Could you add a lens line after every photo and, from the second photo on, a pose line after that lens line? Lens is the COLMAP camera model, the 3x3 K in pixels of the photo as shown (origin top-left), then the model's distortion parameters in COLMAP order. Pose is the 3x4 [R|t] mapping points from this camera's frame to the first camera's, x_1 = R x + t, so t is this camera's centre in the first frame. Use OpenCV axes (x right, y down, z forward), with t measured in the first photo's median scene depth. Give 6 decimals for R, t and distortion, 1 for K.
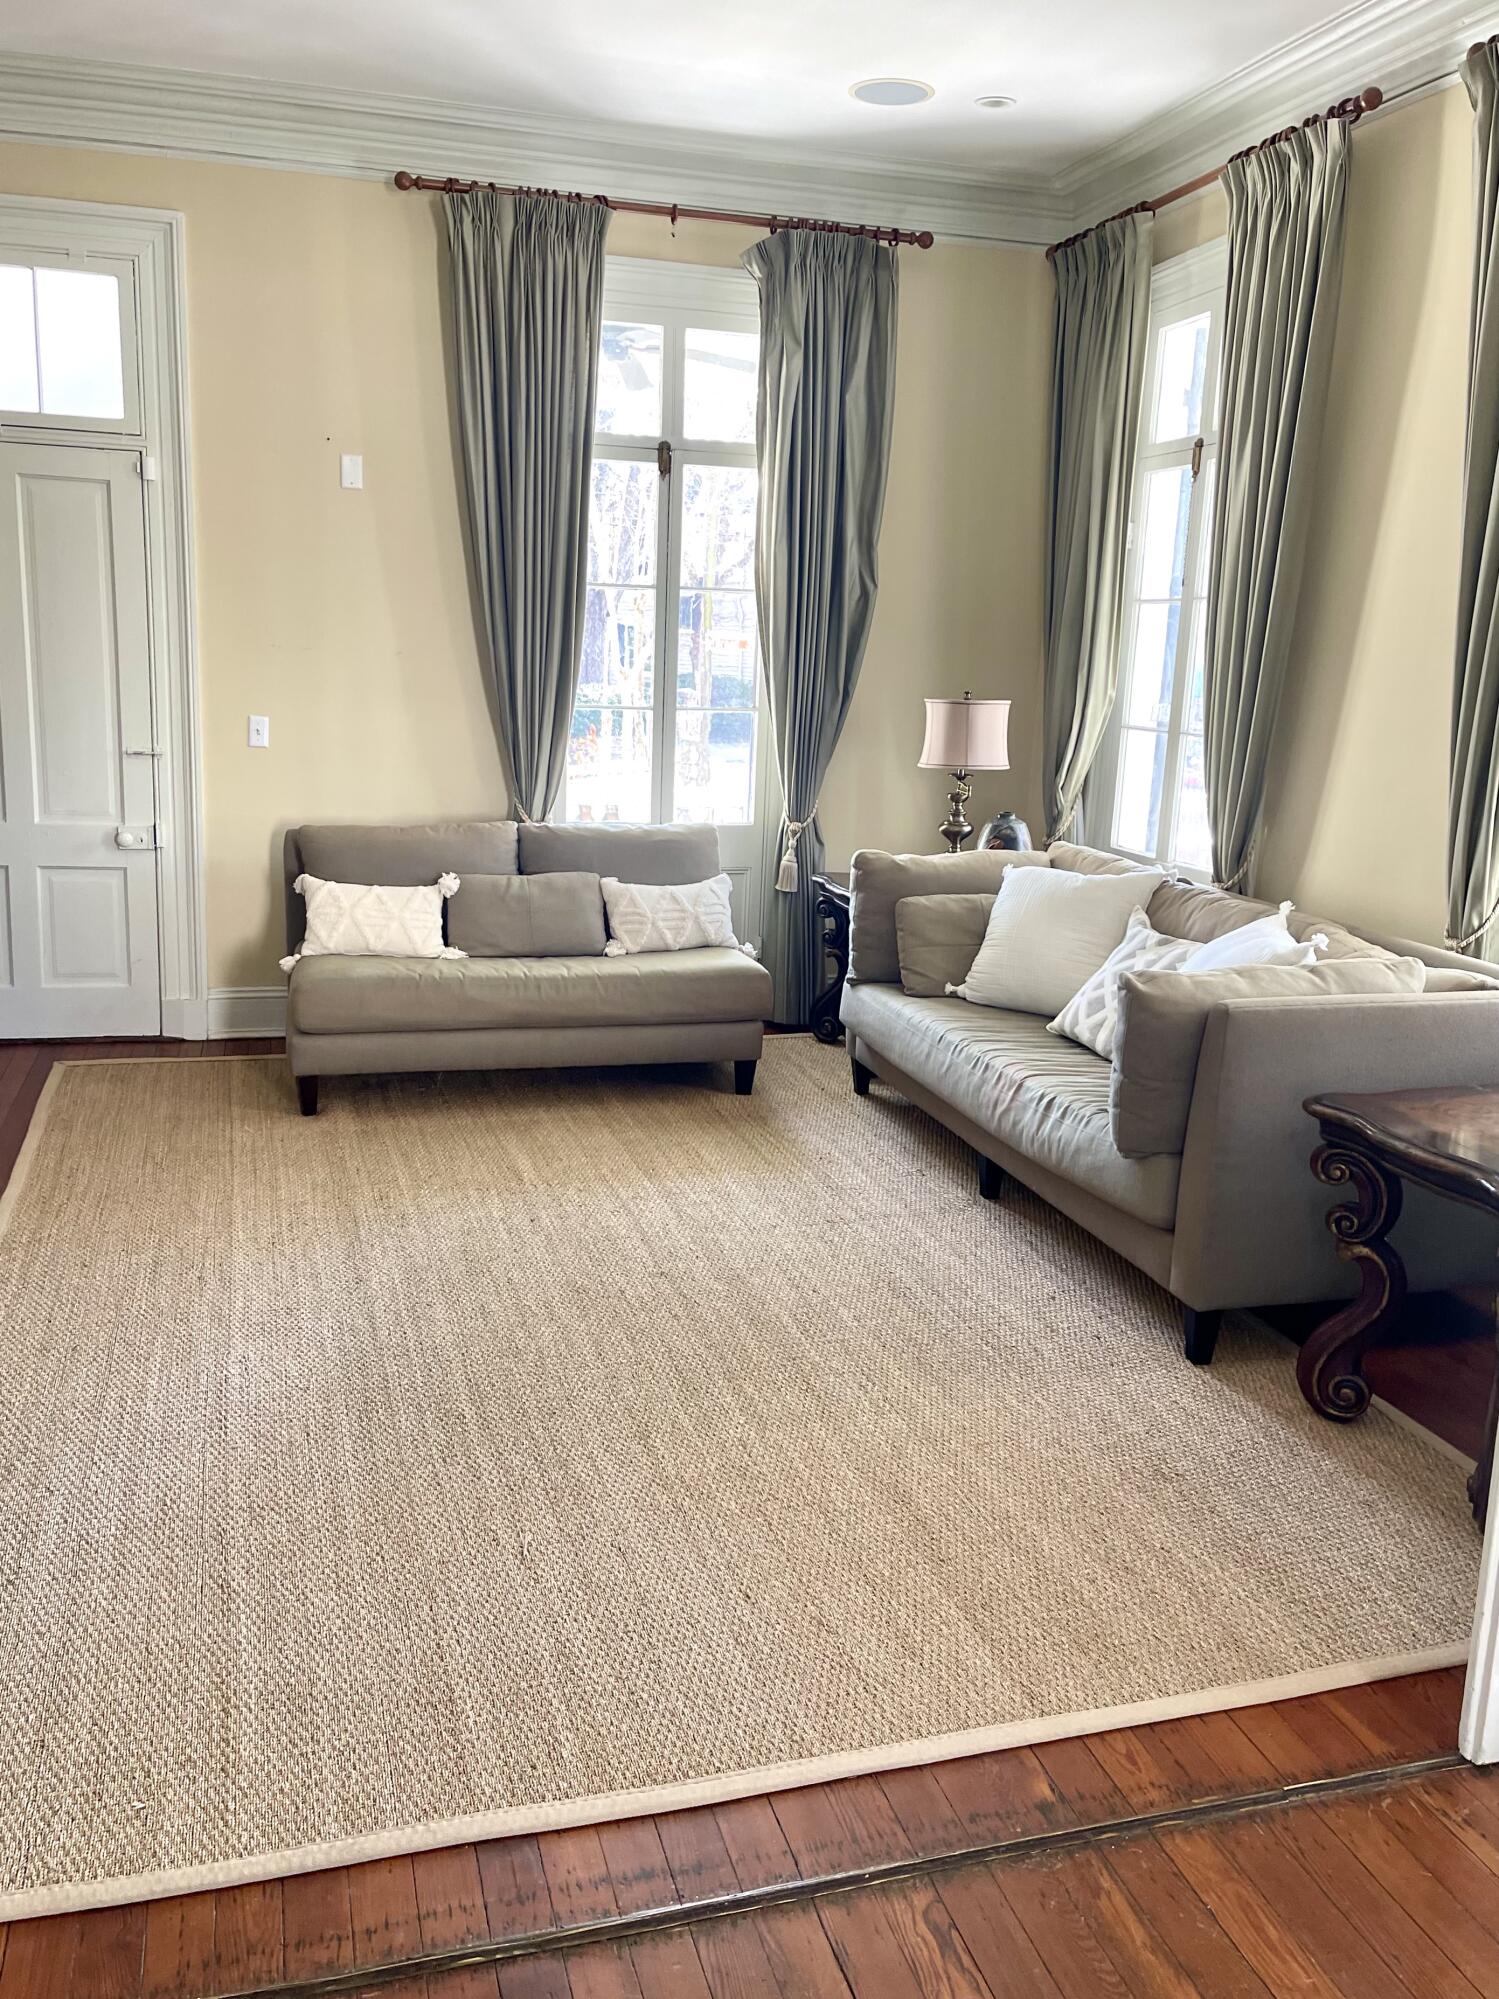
lens RADIAL K [[1628.0, 0, 749.5], [0, 1628.0, 999.5], [0, 0, 1]] dist [0.103487, -0.134553]
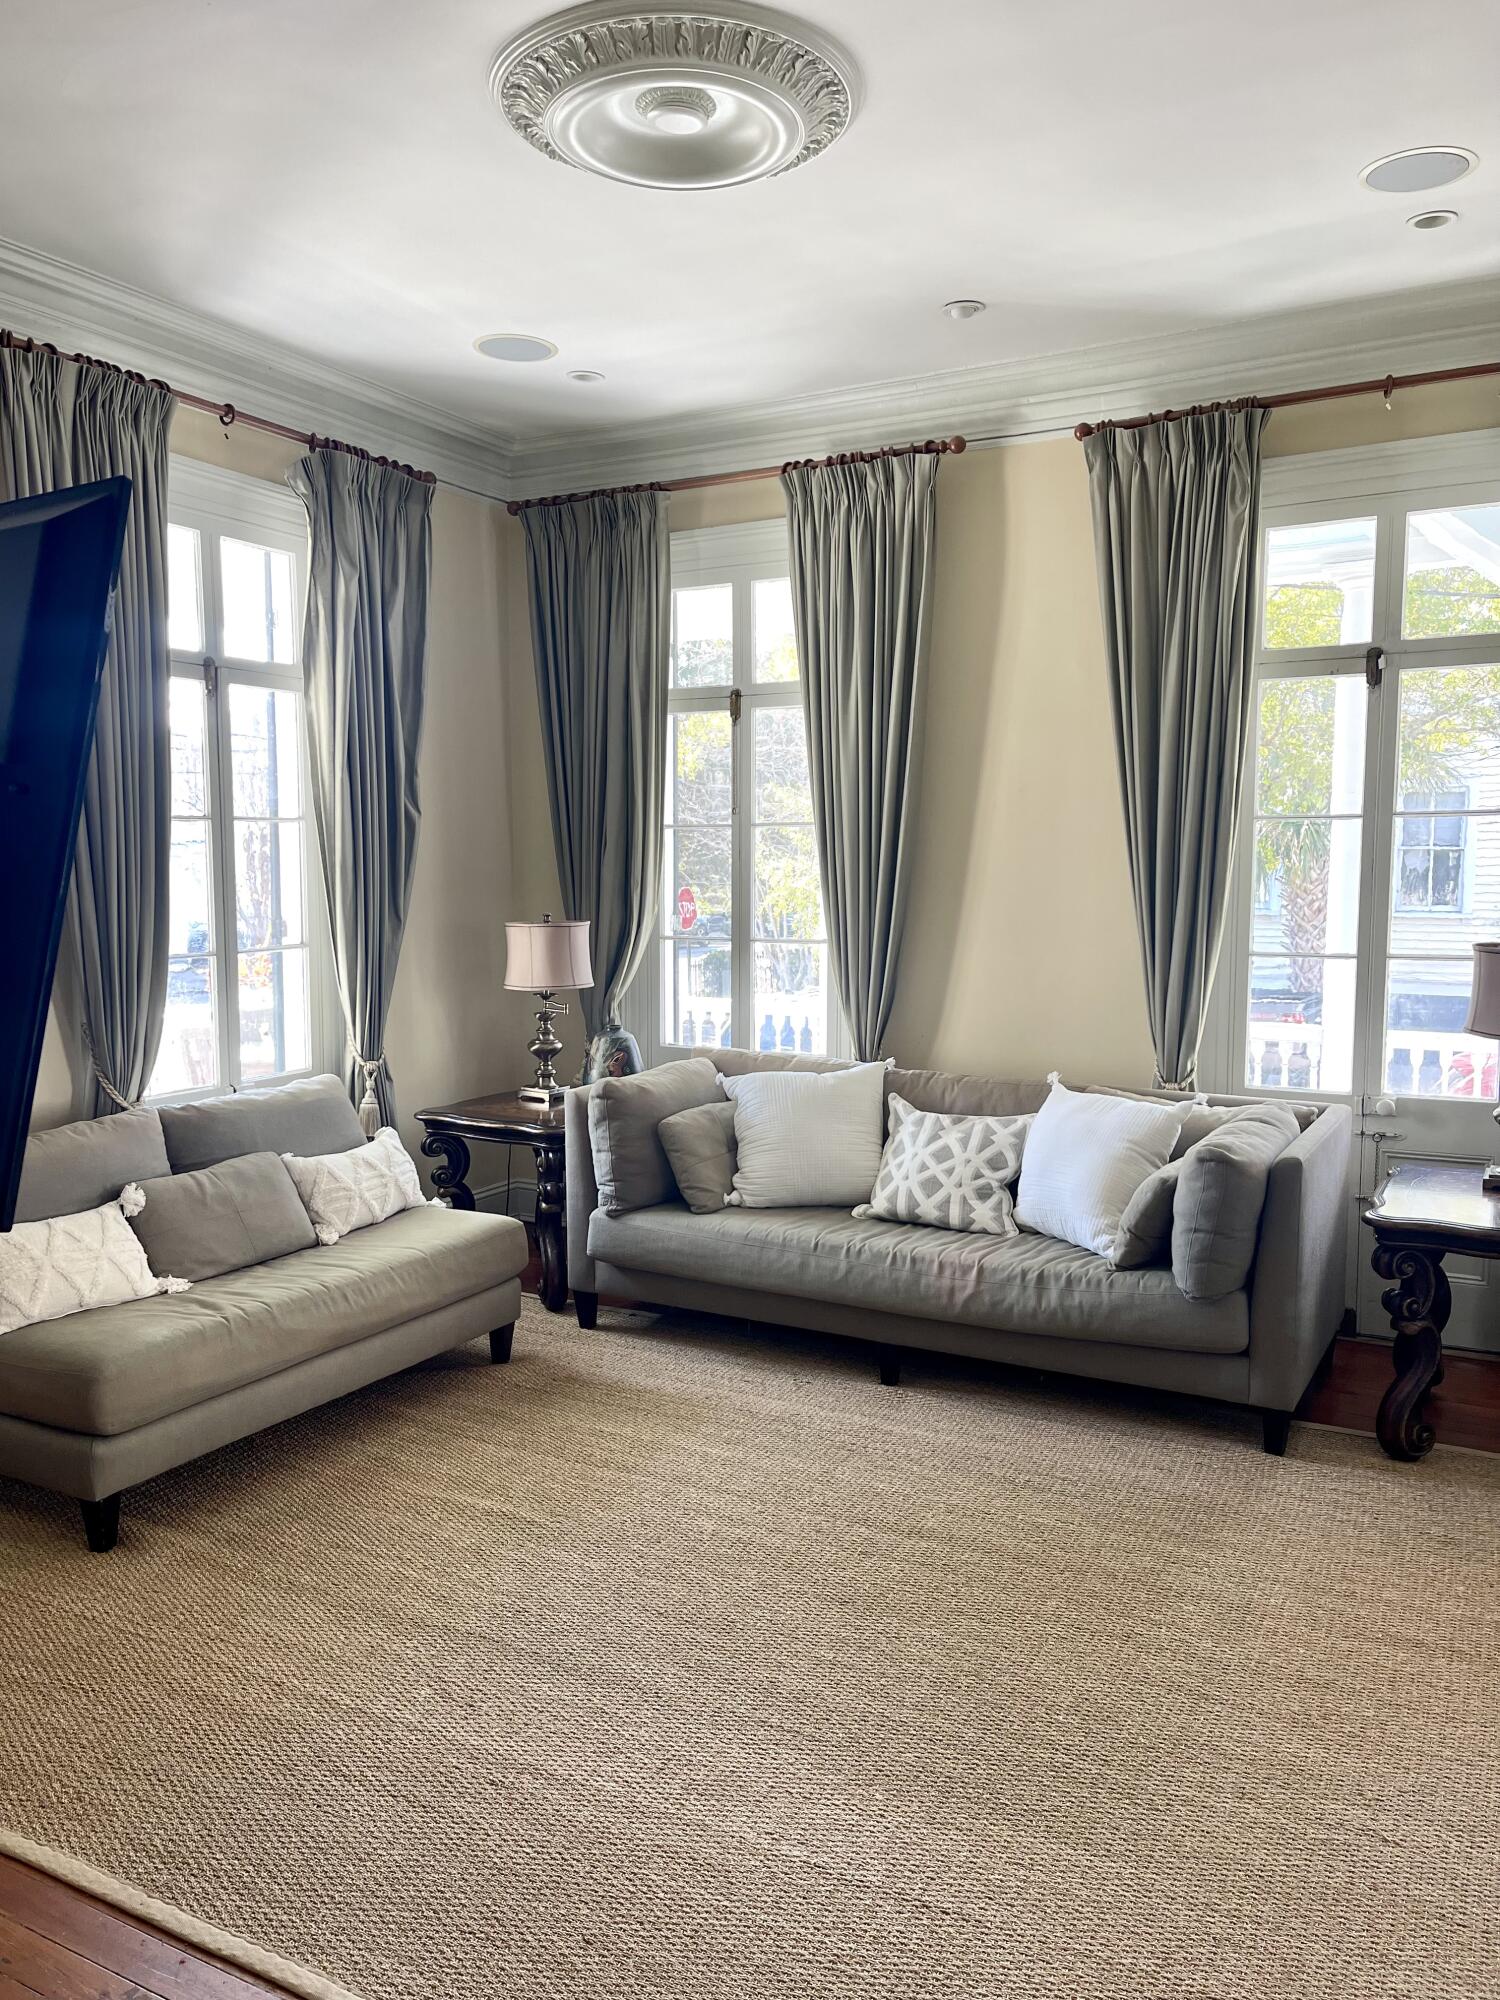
lens RADIAL K [[1514.1, 0, 750.0], [0, 1514.1, 1000.0], [0, 0, 1]] dist [0.082060, -0.087488]
pose [[0.703067, -0.102283, 0.703730, -0.485593], [0.173412, 0.984387, -0.030175, -0.091303], [-0.689656, 0.143250, 0.709827, 0.267982]]
